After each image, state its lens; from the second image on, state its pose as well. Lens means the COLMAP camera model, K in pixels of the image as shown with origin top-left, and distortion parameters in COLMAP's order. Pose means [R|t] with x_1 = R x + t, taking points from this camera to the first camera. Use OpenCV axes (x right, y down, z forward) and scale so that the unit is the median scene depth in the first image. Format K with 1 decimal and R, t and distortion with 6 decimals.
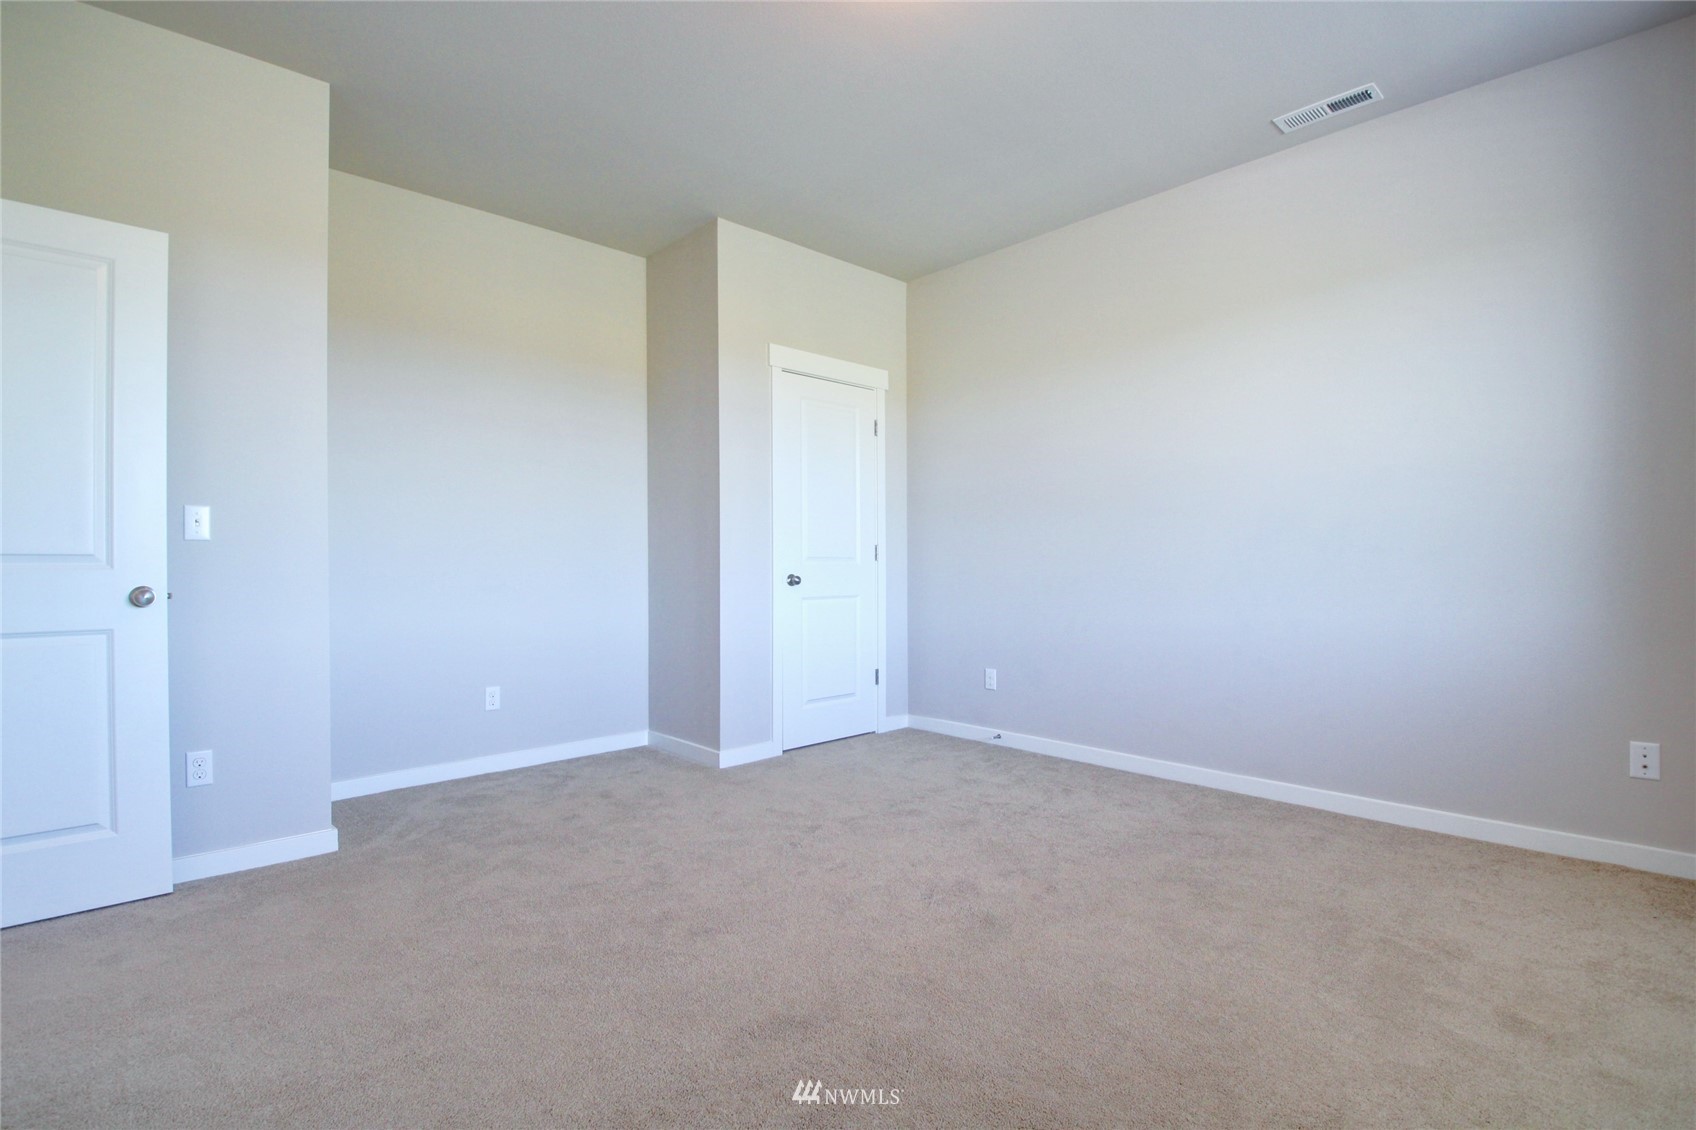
lens RADIAL K [[792.1, 0, 843.2], [0, 792.1, 570.9], [0, 0, 1]] dist [0.009312, -0.020536]
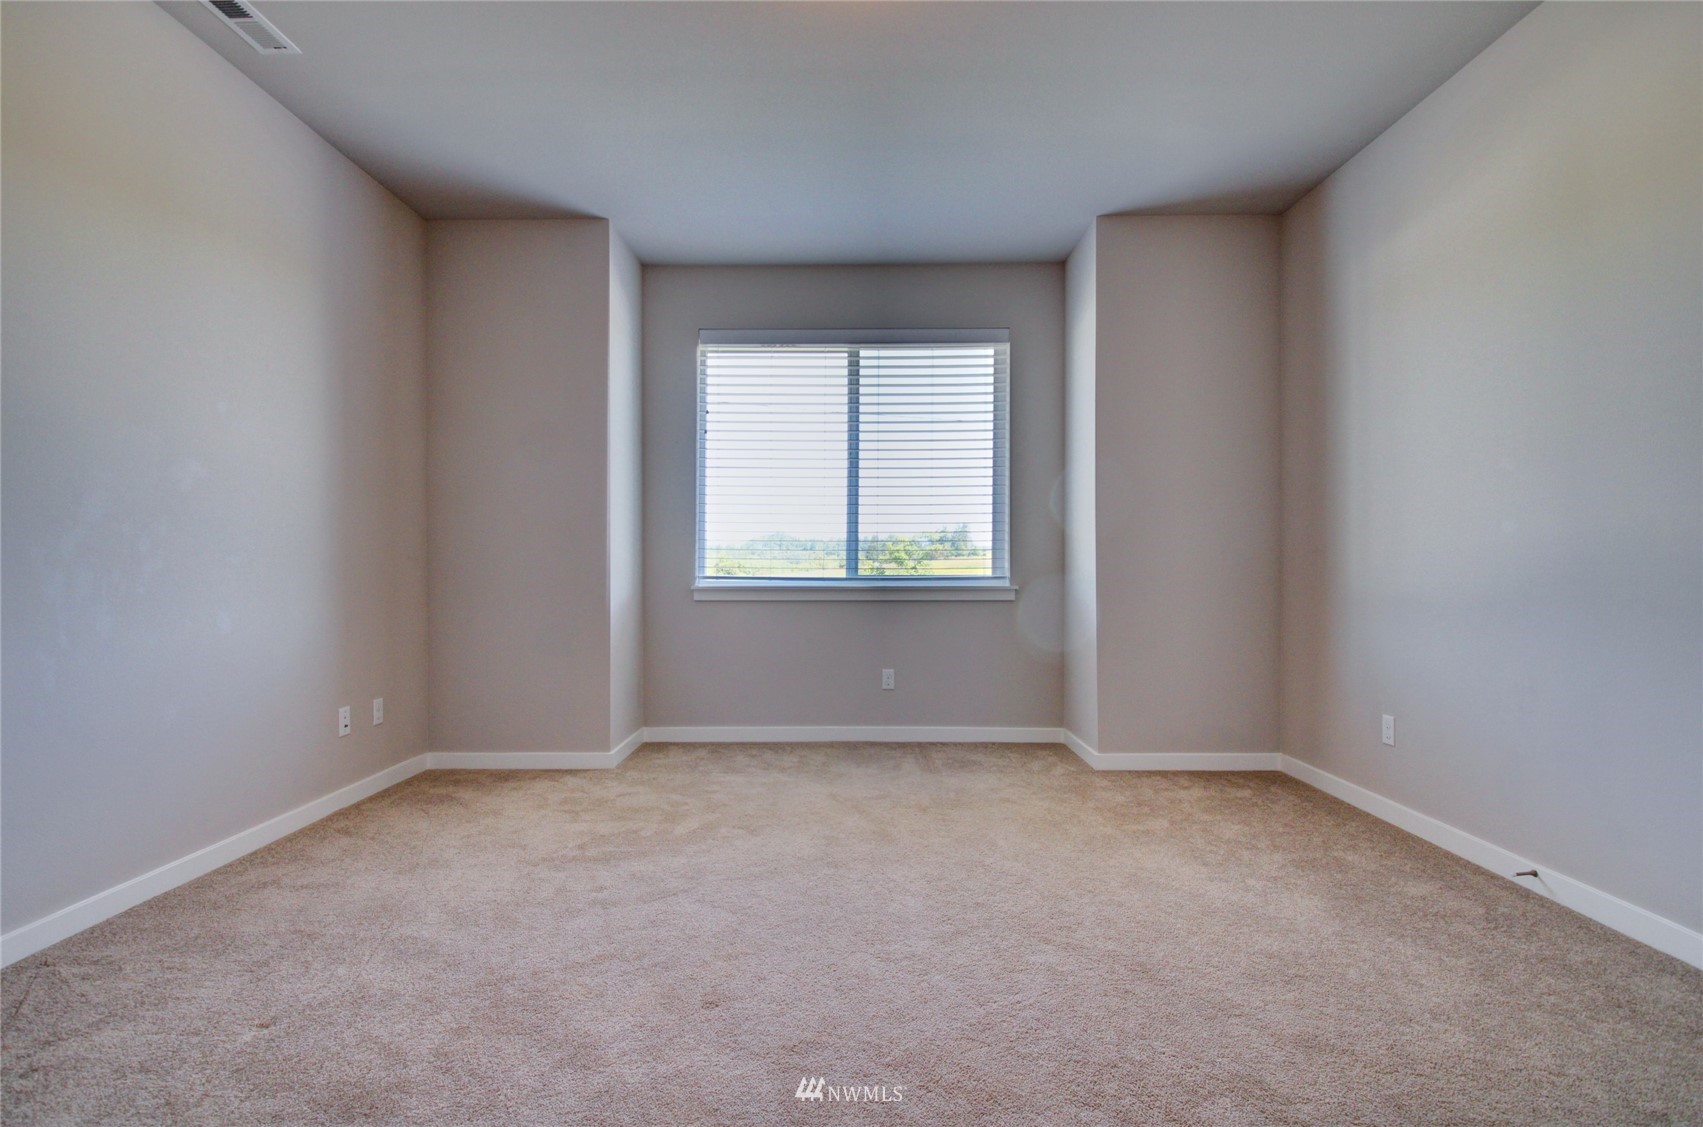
lens RADIAL K [[792.4, 0, 851.5], [0, 792.4, 563.5], [0, 0, 1]] dist [0.023426, -0.044993]
pose [[-0.726033, 0.003731, 0.687649, -0.389947], [0.006359, 0.999979, 0.001288, -0.012450], [-0.687630, 0.005308, -0.726042, 1.090302]]
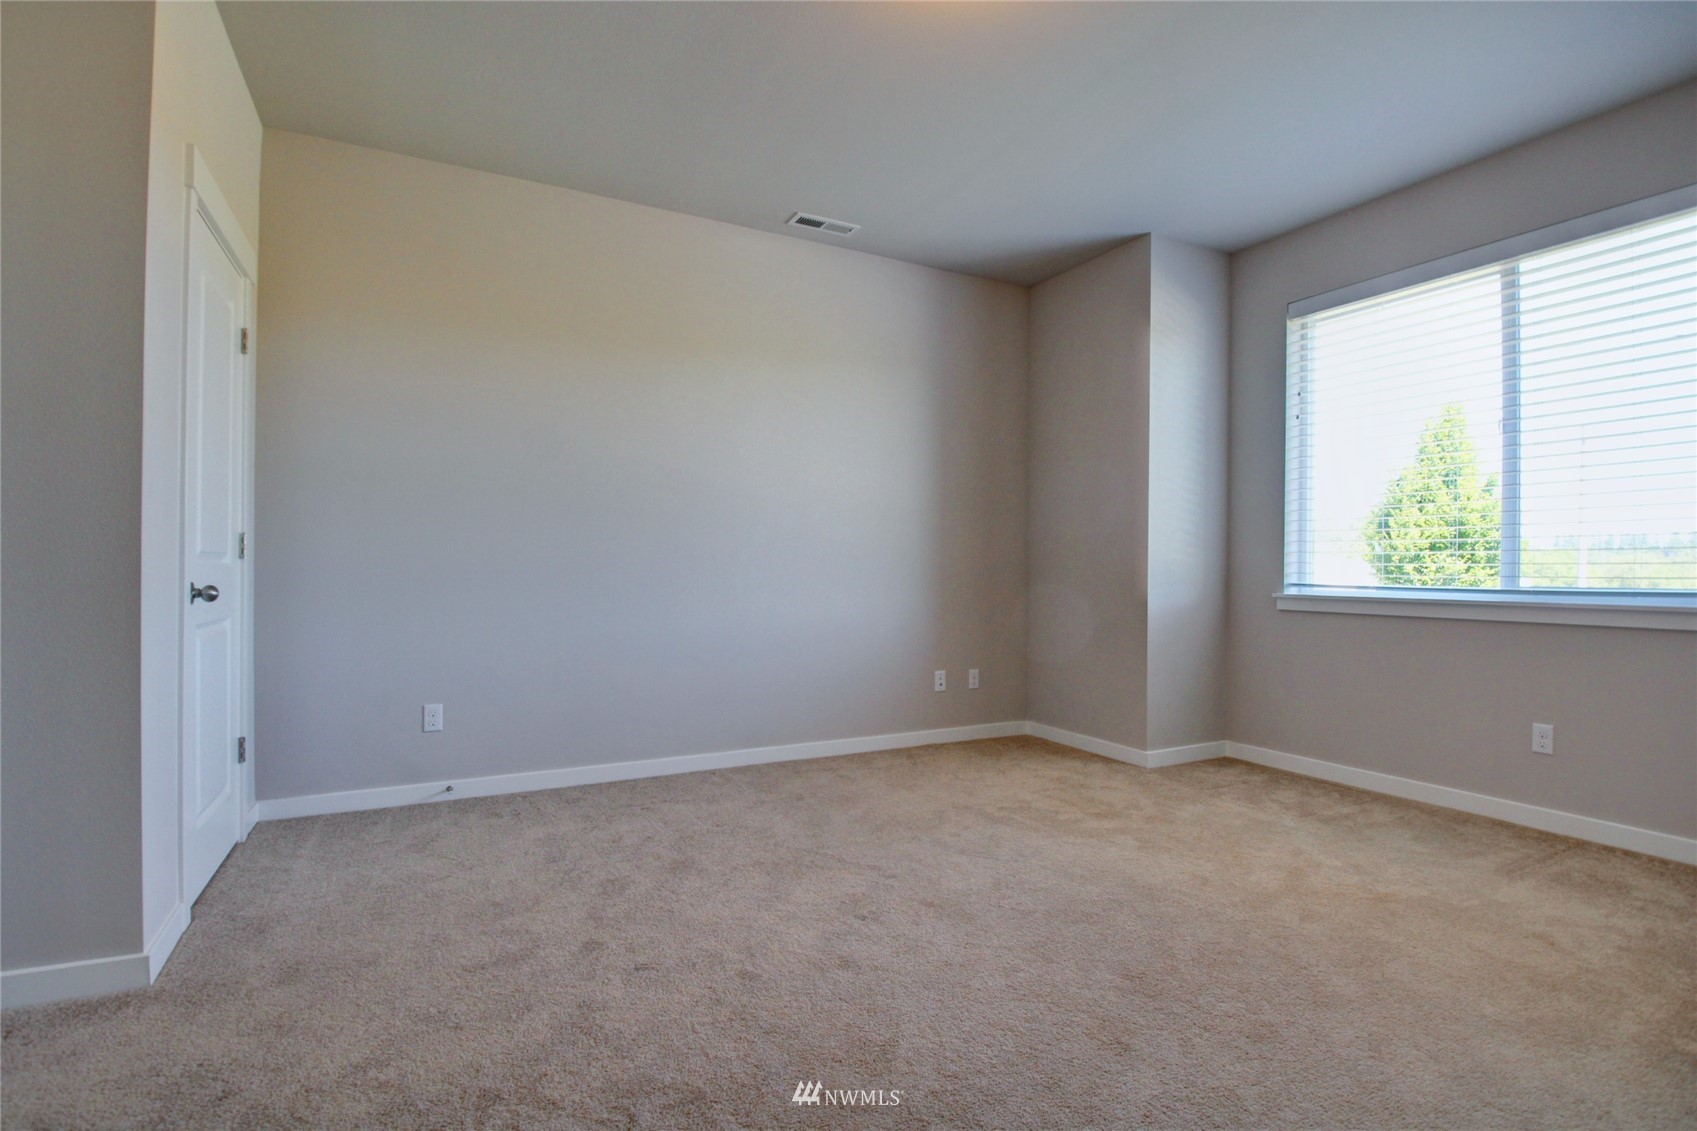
lens RADIAL K [[785.4, 0, 846.4], [0, 785.4, 571.5], [0, 0, 1]] dist [0.022730, -0.035478]
pose [[0.274197, 0.001084, 0.961673, -0.607078], [0.000149, 0.999999, -0.001170, -0.005090], [-0.961674, 0.000464, 0.274197, 0.564214]]
